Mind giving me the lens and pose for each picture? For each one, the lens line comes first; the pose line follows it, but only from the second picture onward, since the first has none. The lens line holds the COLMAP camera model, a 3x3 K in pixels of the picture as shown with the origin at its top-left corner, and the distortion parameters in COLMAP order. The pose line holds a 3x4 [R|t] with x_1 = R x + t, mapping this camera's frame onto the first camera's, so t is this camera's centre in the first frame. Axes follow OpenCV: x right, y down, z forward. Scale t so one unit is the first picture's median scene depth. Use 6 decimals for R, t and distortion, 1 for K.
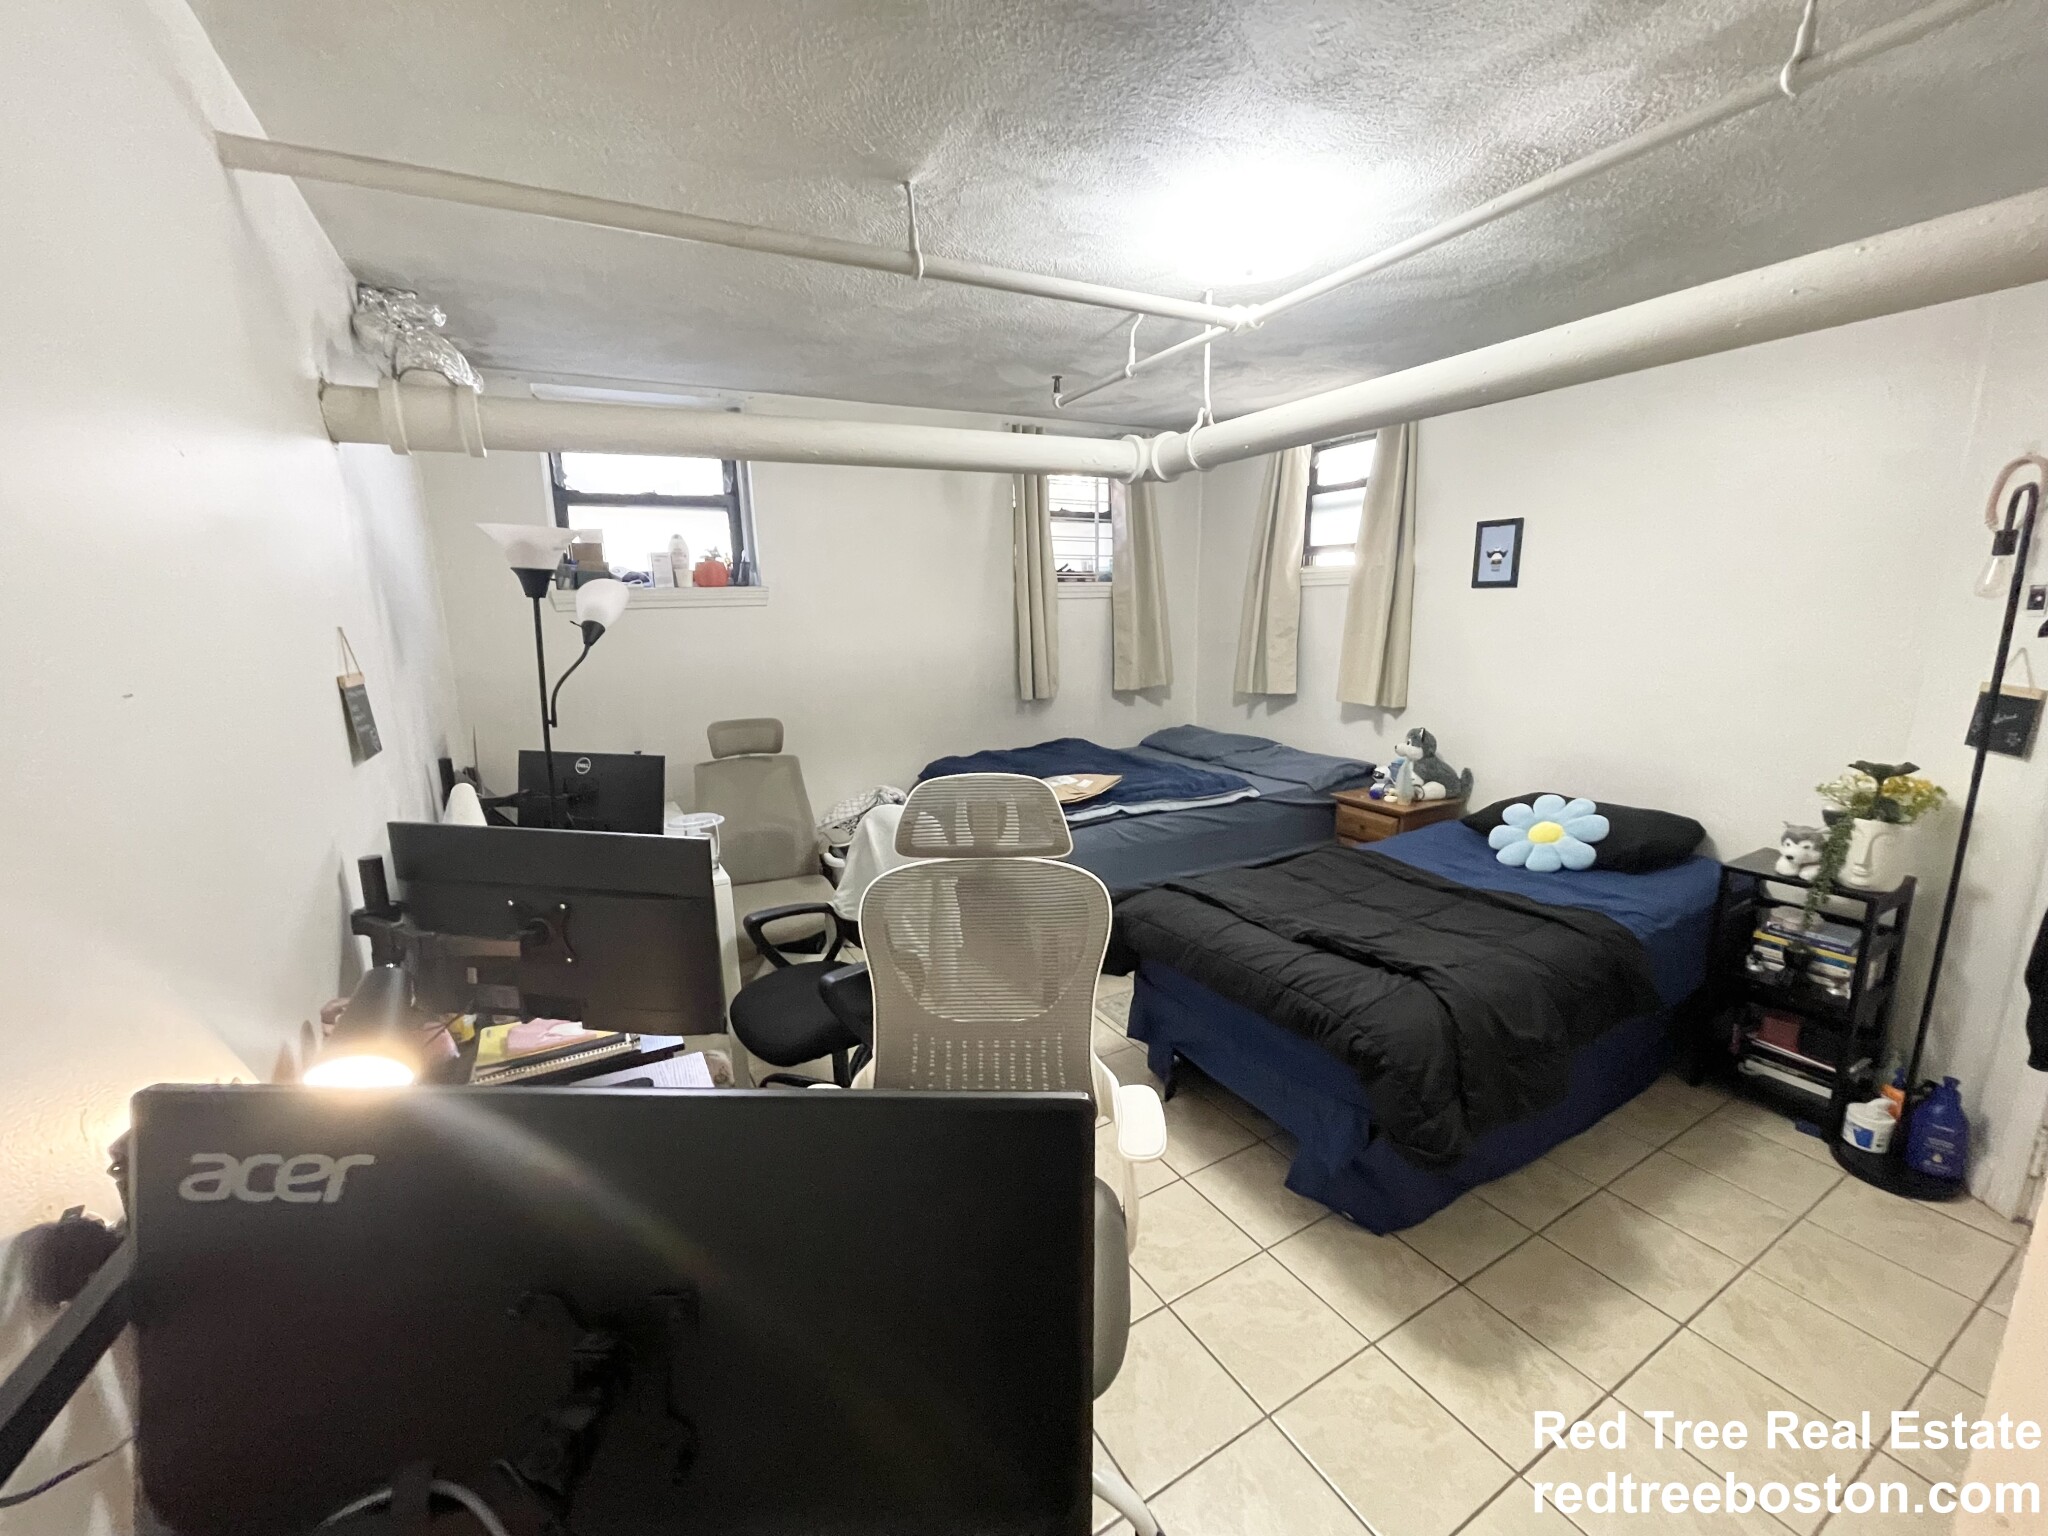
lens RADIAL K [[824.5, 0, 1019.4], [0, 824.5, 772.8], [0, 0, 1]] dist [0.003184, 0.000168]
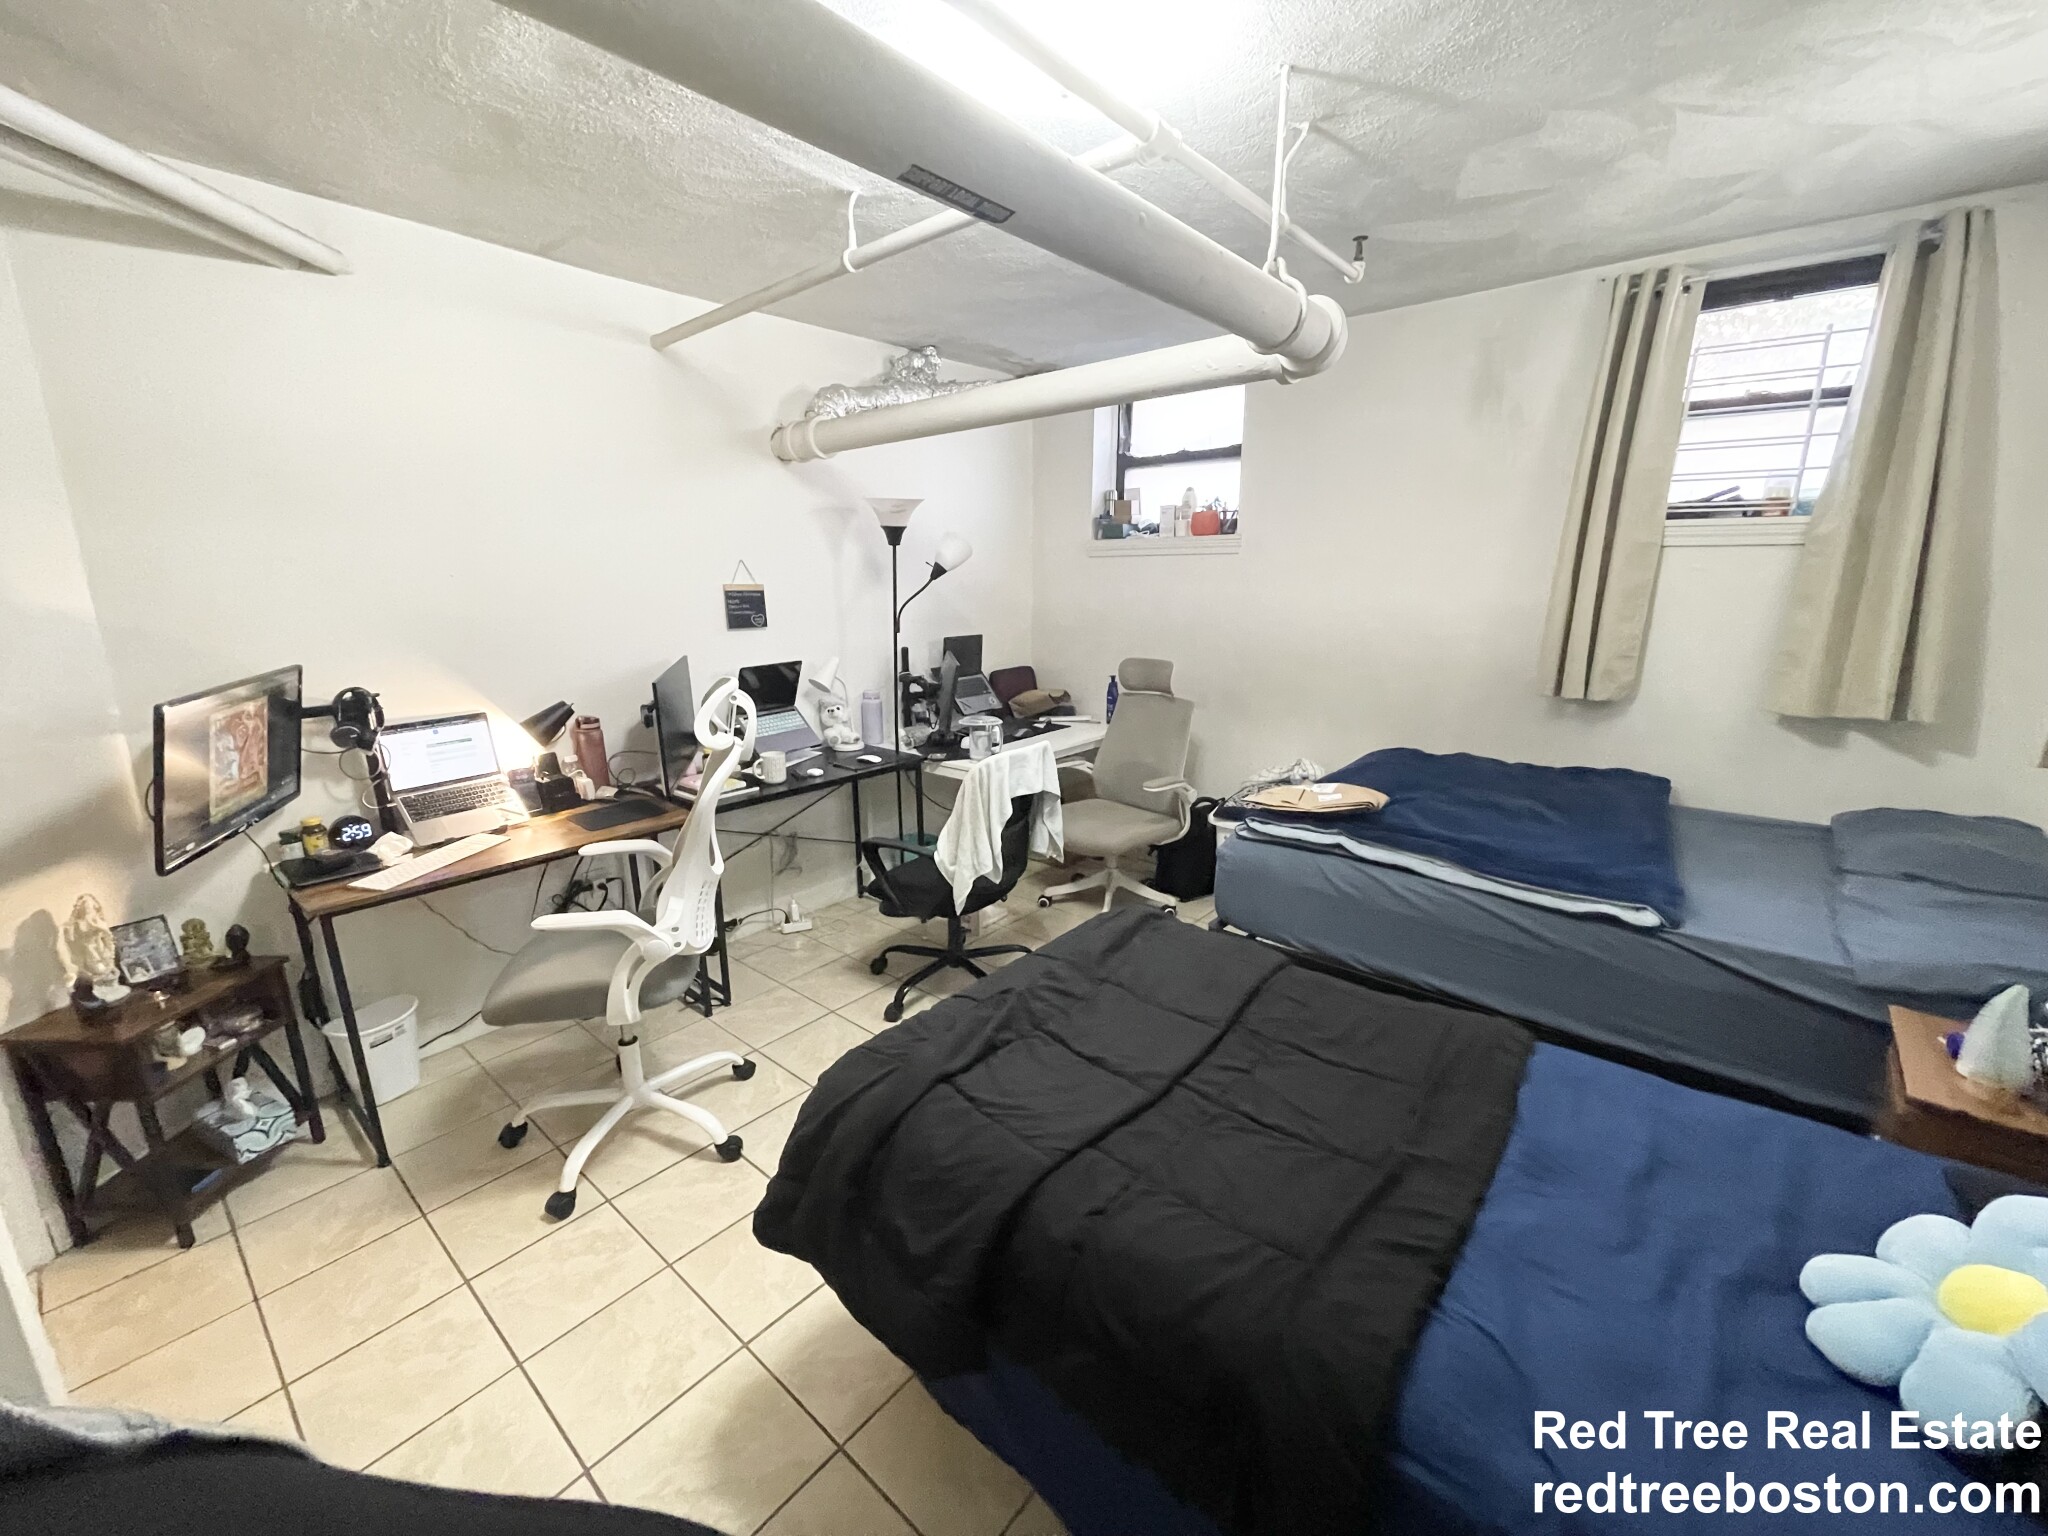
lens RADIAL K [[824.5, 0, 1014.9], [0, 824.5, 771.1], [0, 0, 1]] dist [0.003184, 0.000168]
pose [[0.349465, 0.247425, -0.903690, 0.589725], [-0.195425, 0.962538, 0.187964, -0.086232], [0.916342, 0.110917, 0.384726, 0.405933]]
